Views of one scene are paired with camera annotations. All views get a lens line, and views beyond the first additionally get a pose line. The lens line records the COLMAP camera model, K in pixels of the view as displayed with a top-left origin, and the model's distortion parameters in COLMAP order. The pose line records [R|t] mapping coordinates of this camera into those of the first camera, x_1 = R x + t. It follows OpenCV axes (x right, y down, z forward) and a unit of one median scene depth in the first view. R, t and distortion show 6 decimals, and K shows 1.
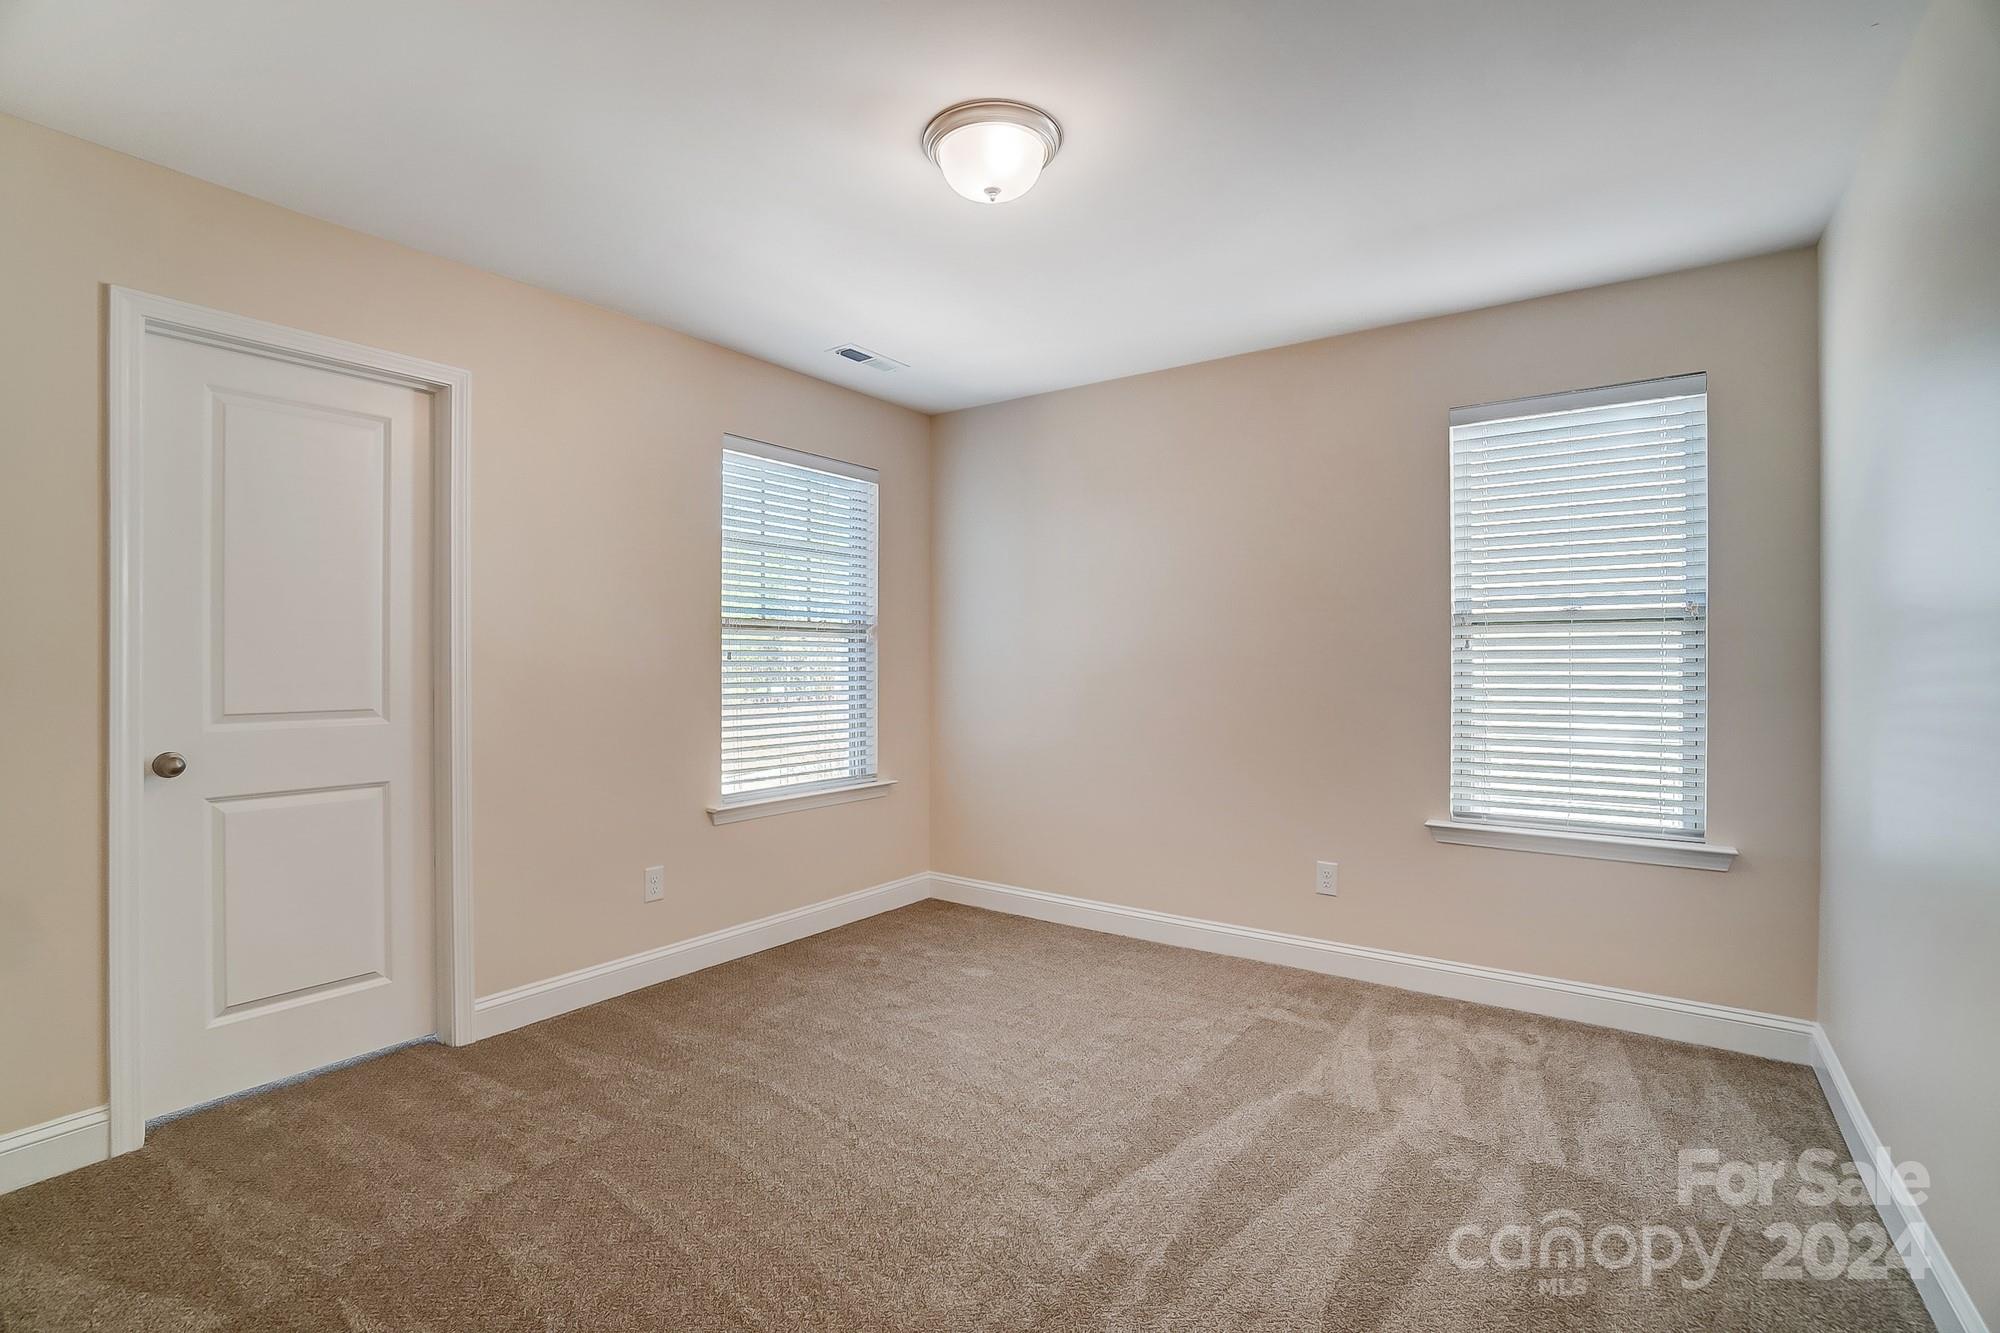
lens RADIAL K [[902.1, 0, 996.5], [0, 902.1, 659.8], [0, 0, 1]] dist [-0.064511, 0.022419]
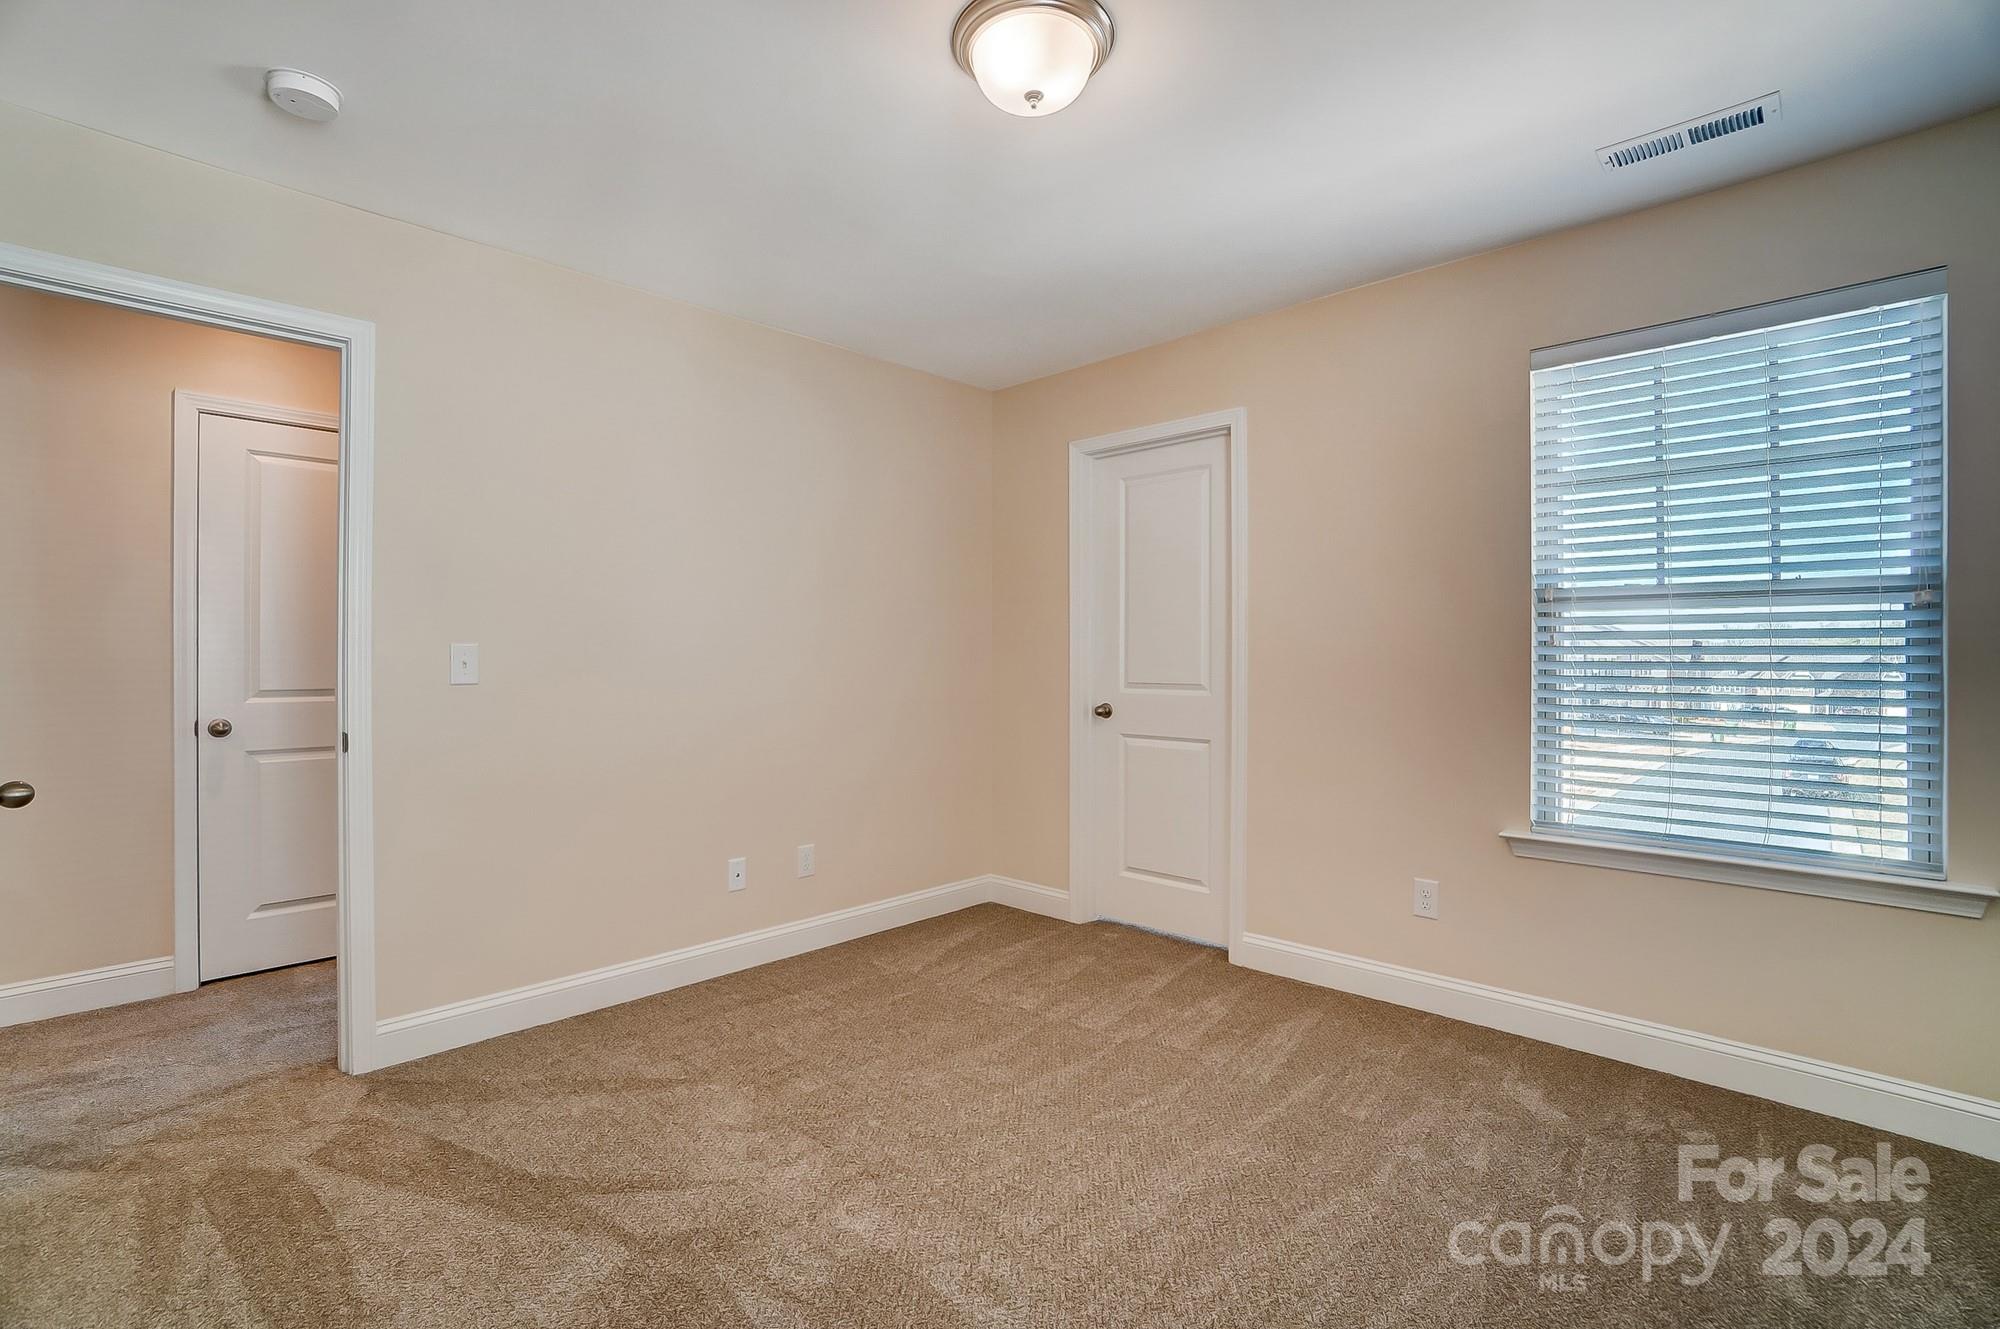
lens RADIAL K [[891.2, 0, 992.4], [0, 891.2, 657.3], [0, 0, 1]] dist [-0.062767, 0.022556]
pose [[-0.133406, 0.004977, -0.991049, 0.673953], [0.002643, 0.999986, 0.004666, 0.007435], [0.991058, -0.001997, -0.133417, 0.863359]]
